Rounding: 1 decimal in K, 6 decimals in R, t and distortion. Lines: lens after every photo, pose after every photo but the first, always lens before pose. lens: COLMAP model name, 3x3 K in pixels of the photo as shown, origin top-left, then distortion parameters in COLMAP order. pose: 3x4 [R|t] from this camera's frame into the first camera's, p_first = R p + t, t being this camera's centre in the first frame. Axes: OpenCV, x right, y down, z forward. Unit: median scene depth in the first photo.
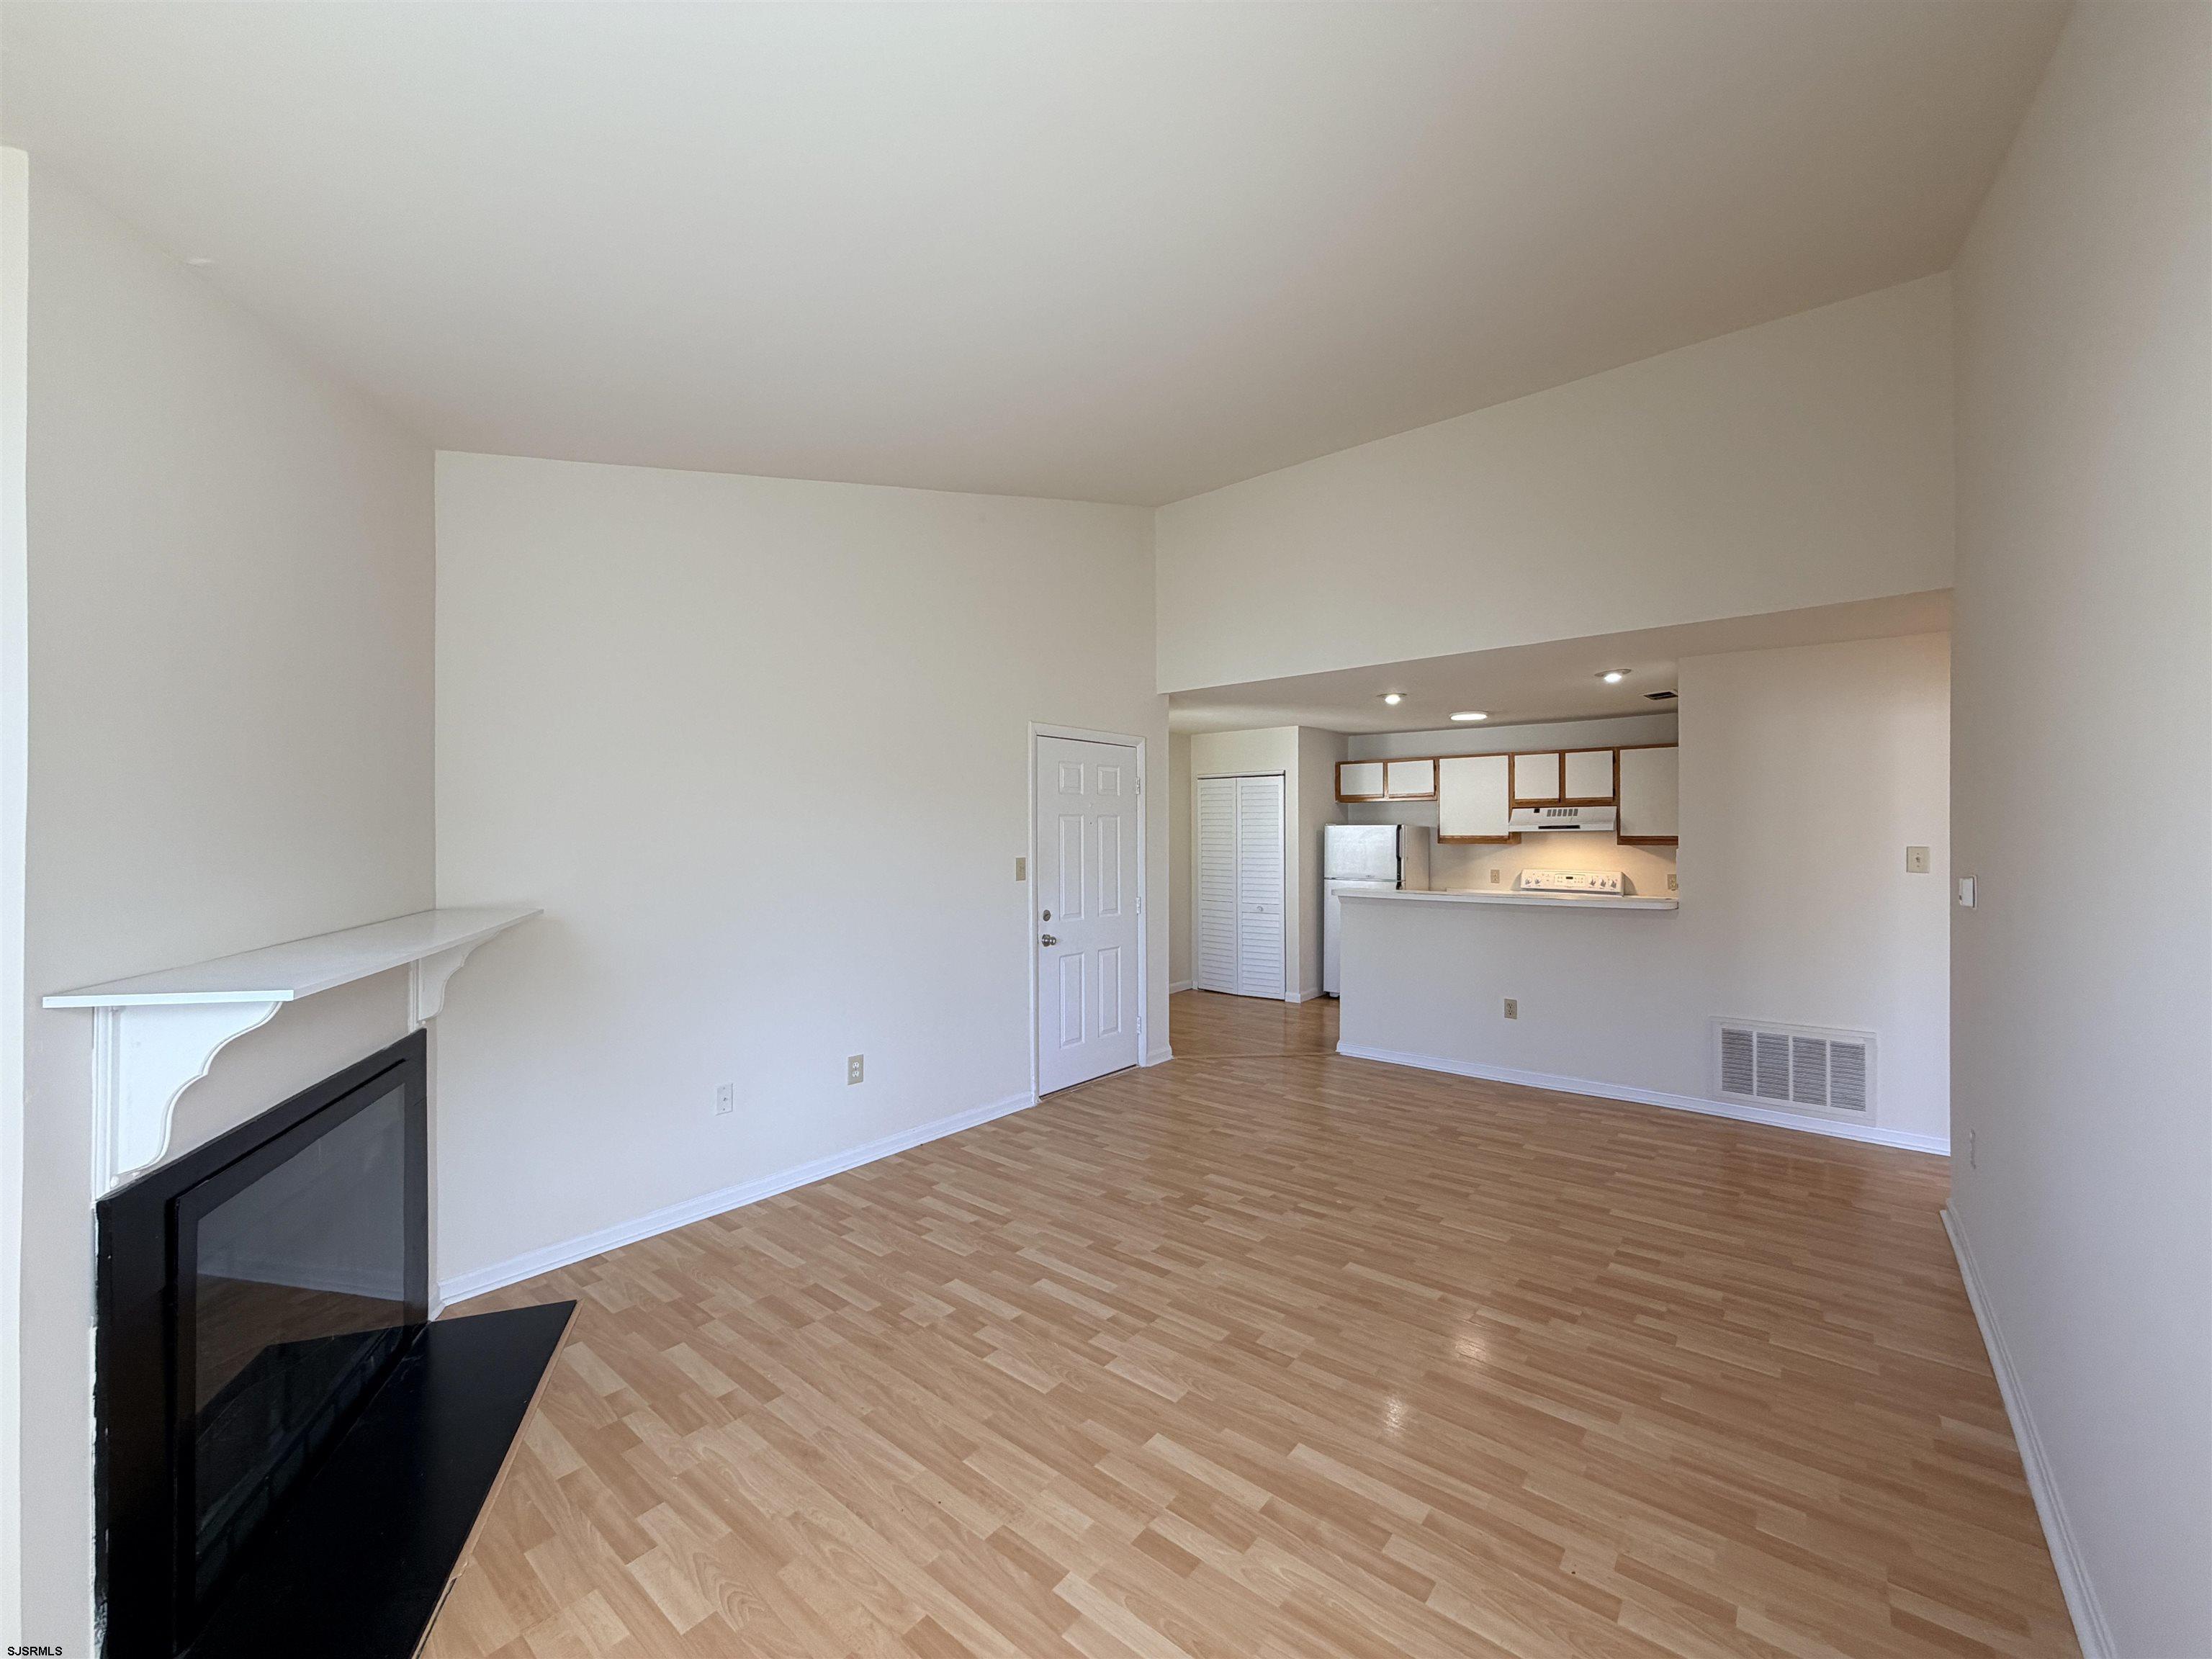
lens RADIAL K [[878.2, 0, 1102.7], [0, 878.2, 832.7], [0, 0, 1]] dist [-0.000052, 0.000333]
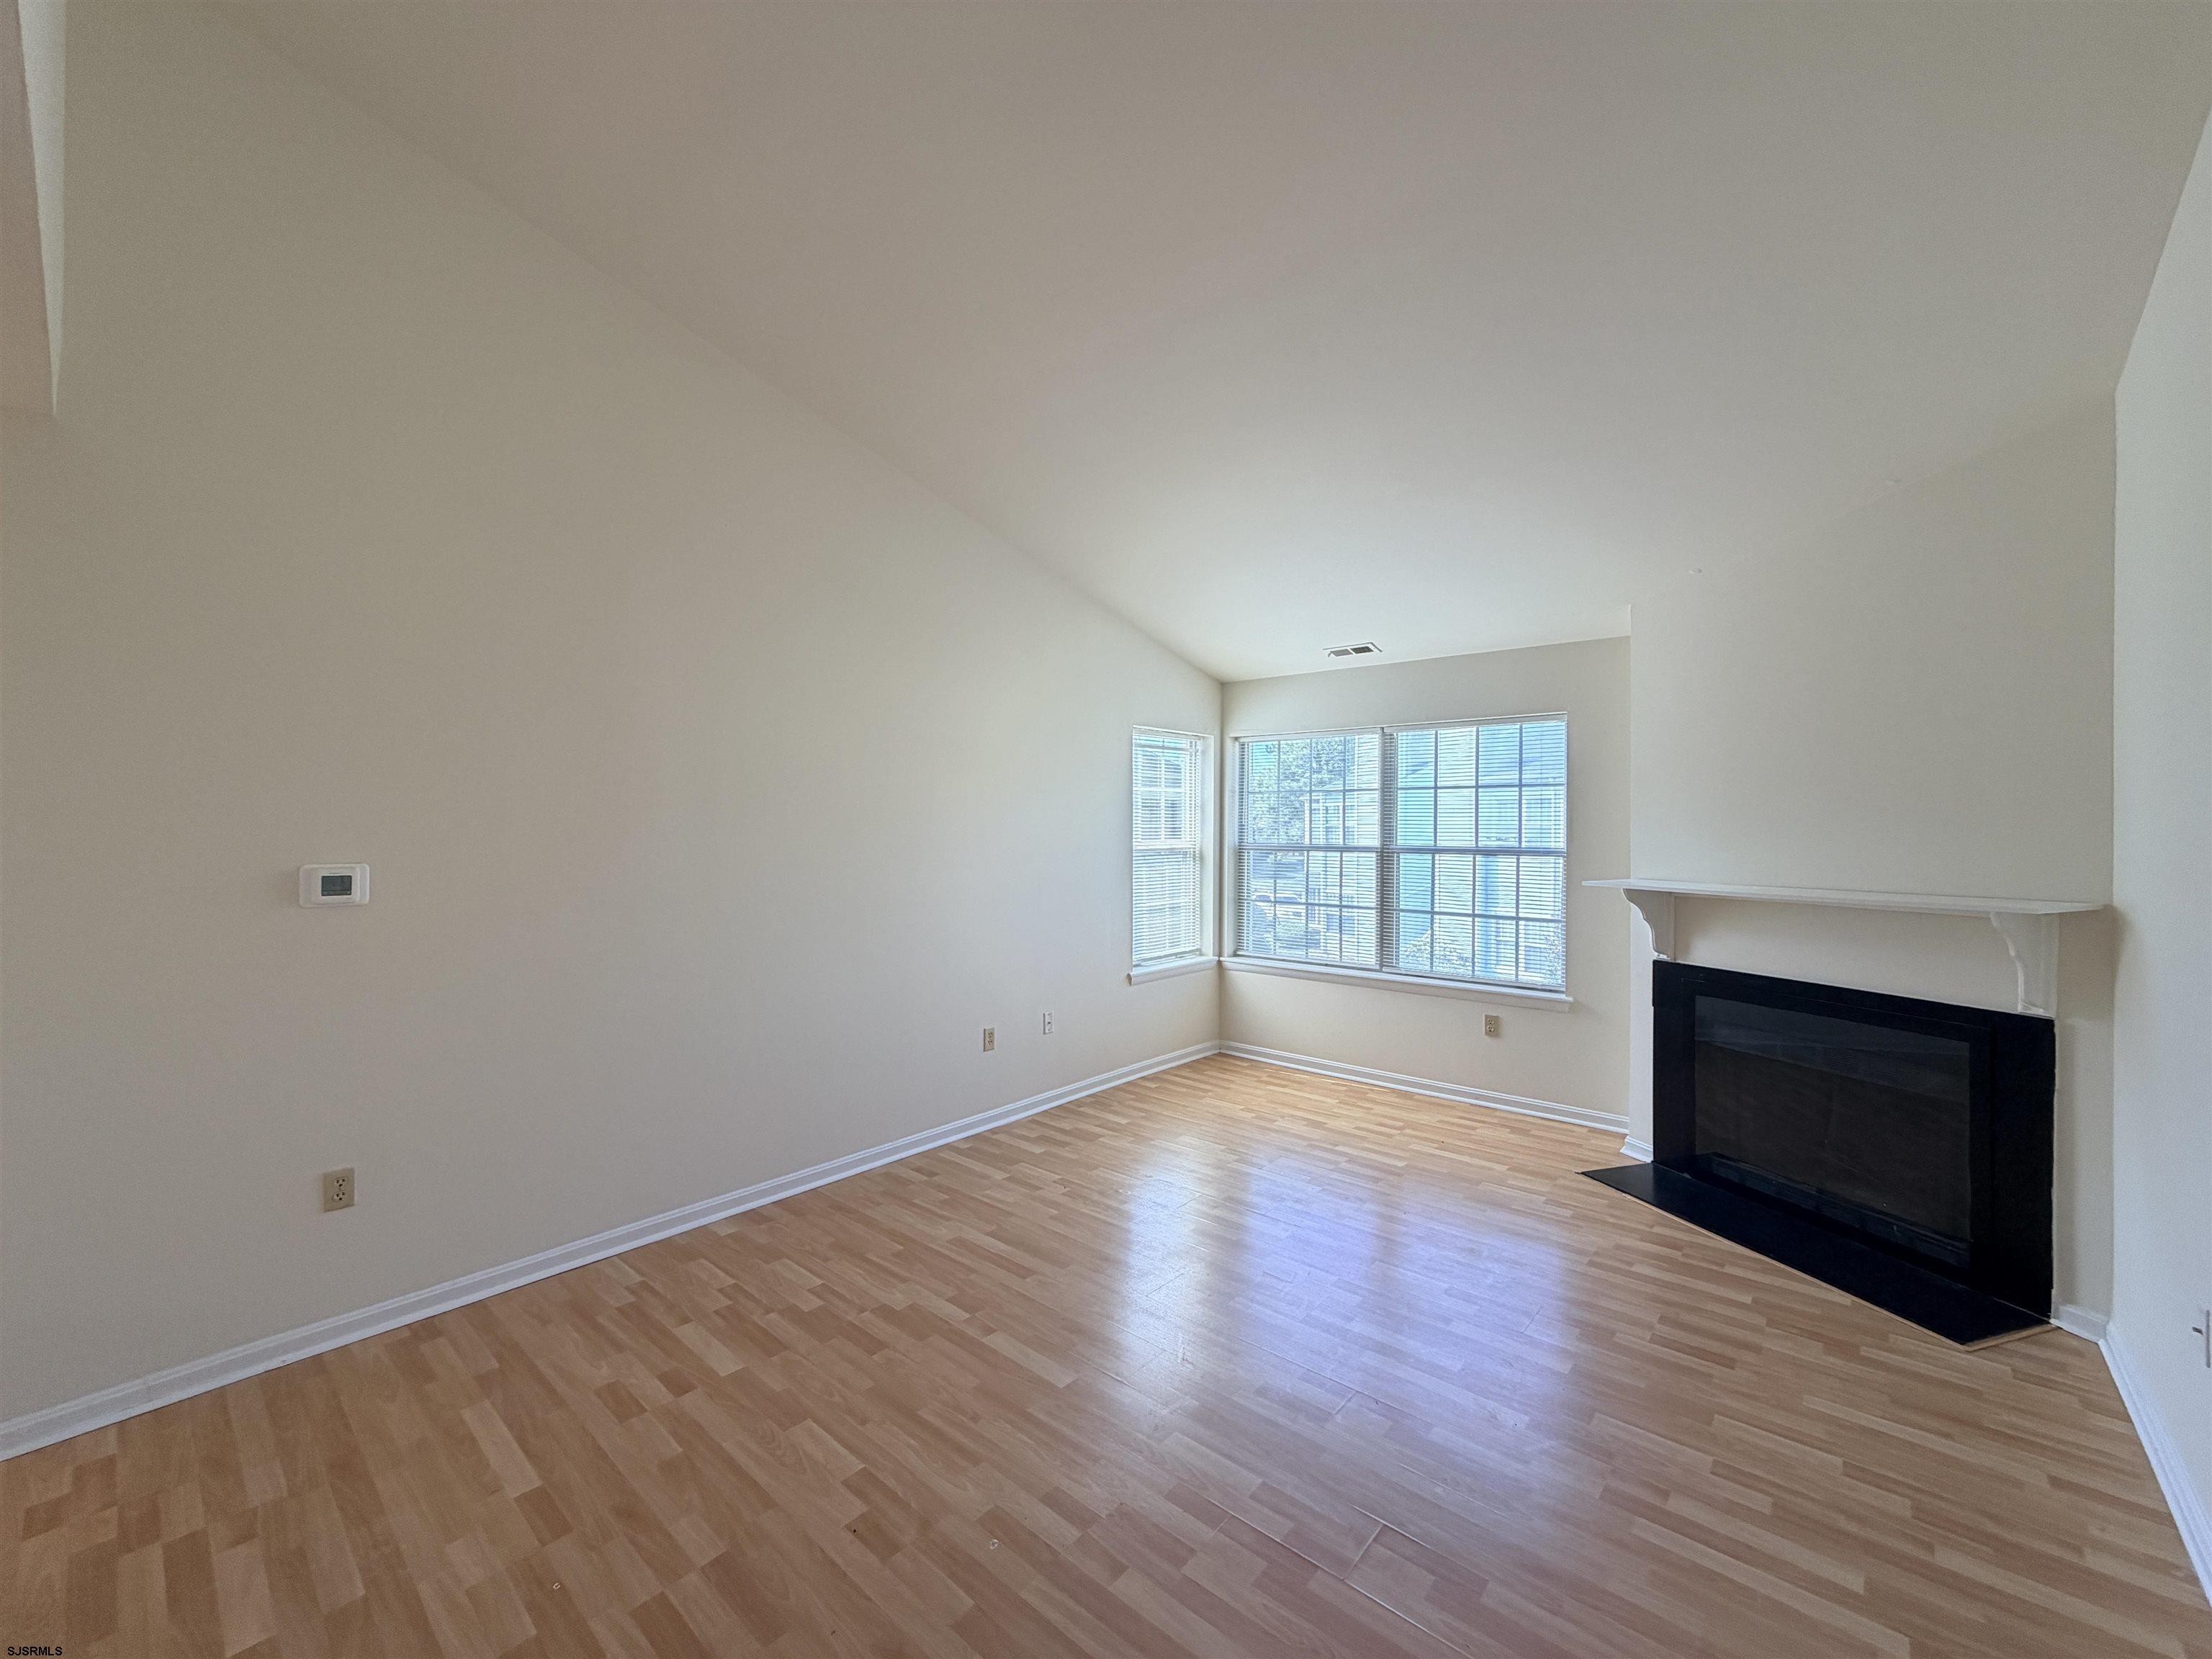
lens RADIAL K [[878.2, 0, 1101.0], [0, 878.2, 830.1], [0, 0, 1]] dist [-0.000052, 0.000333]
pose [[-0.999395, -0.002360, 0.034688, 0.155719], [-0.002512, 0.999987, -0.004358, 0.010804], [-0.034677, -0.004443, -0.999389, 1.221977]]
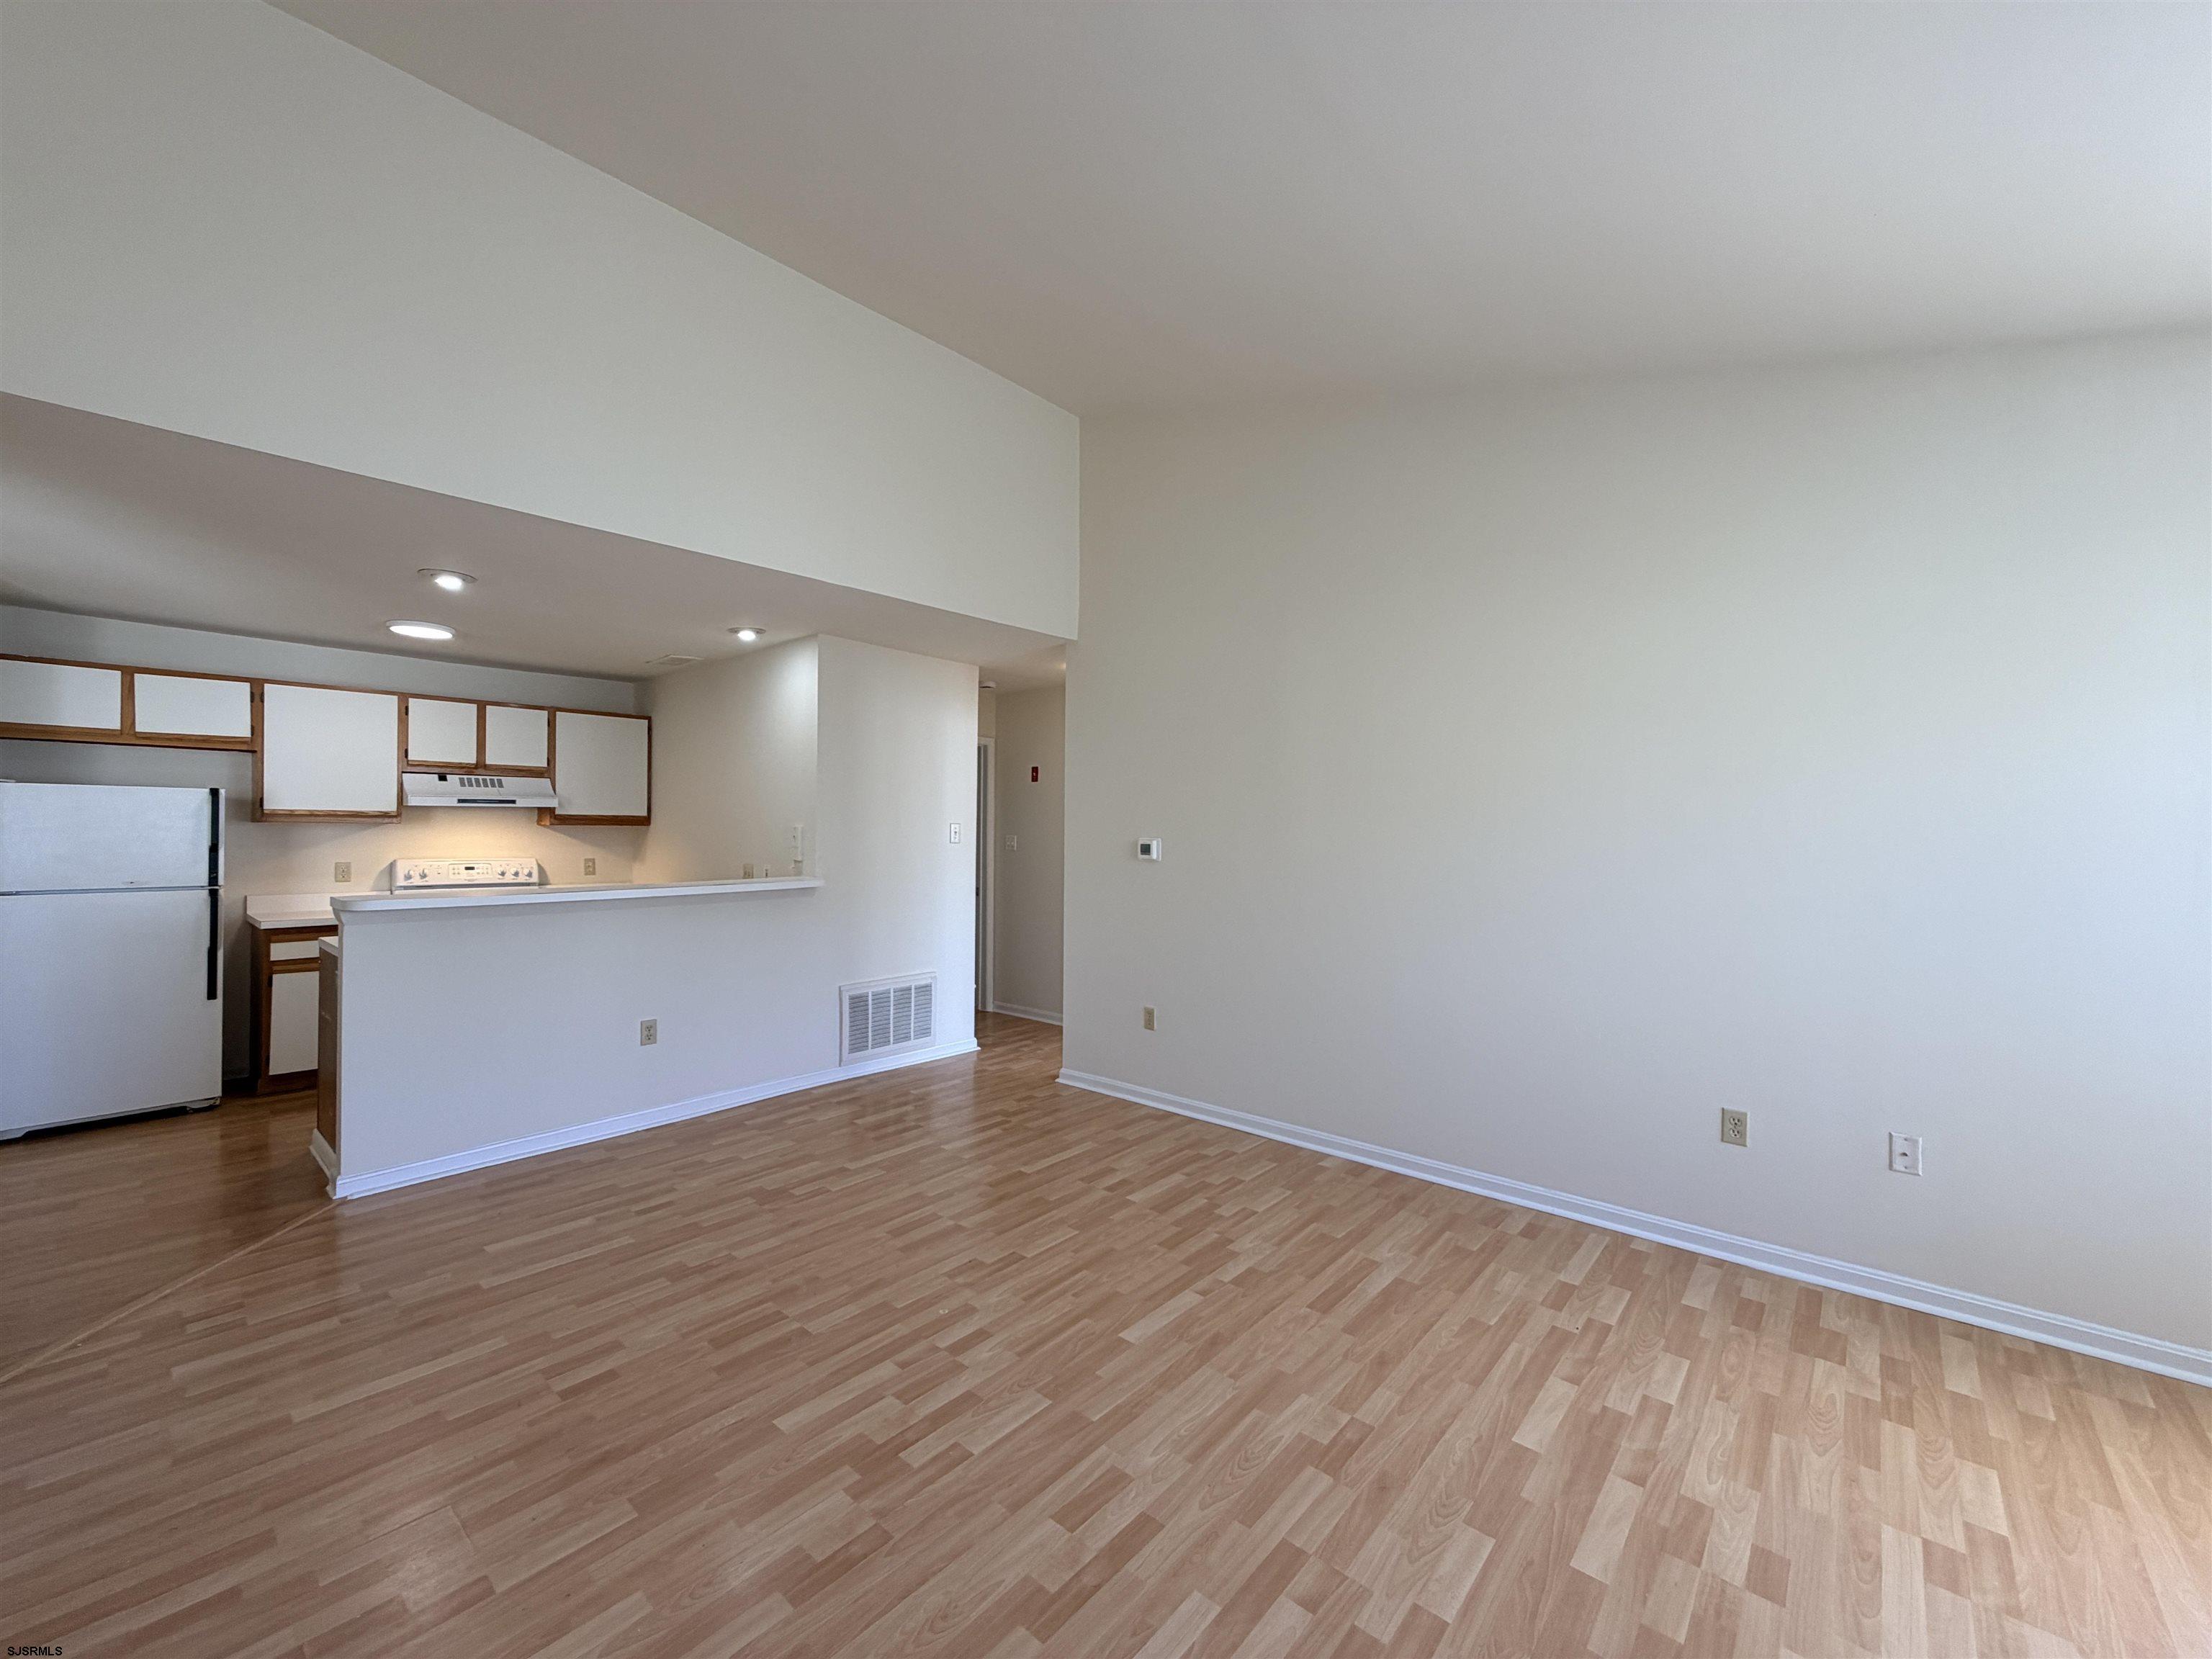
lens RADIAL K [[878.2, 0, 1105.4], [0, 878.2, 831.0], [0, 0, 1]] dist [-0.000052, 0.000333]
pose [[0.033954, 0.000762, 0.999423, -0.356573], [-0.008091, 0.999967, -0.000488, 0.024115], [-0.999391, -0.008070, 0.033959, 0.689905]]
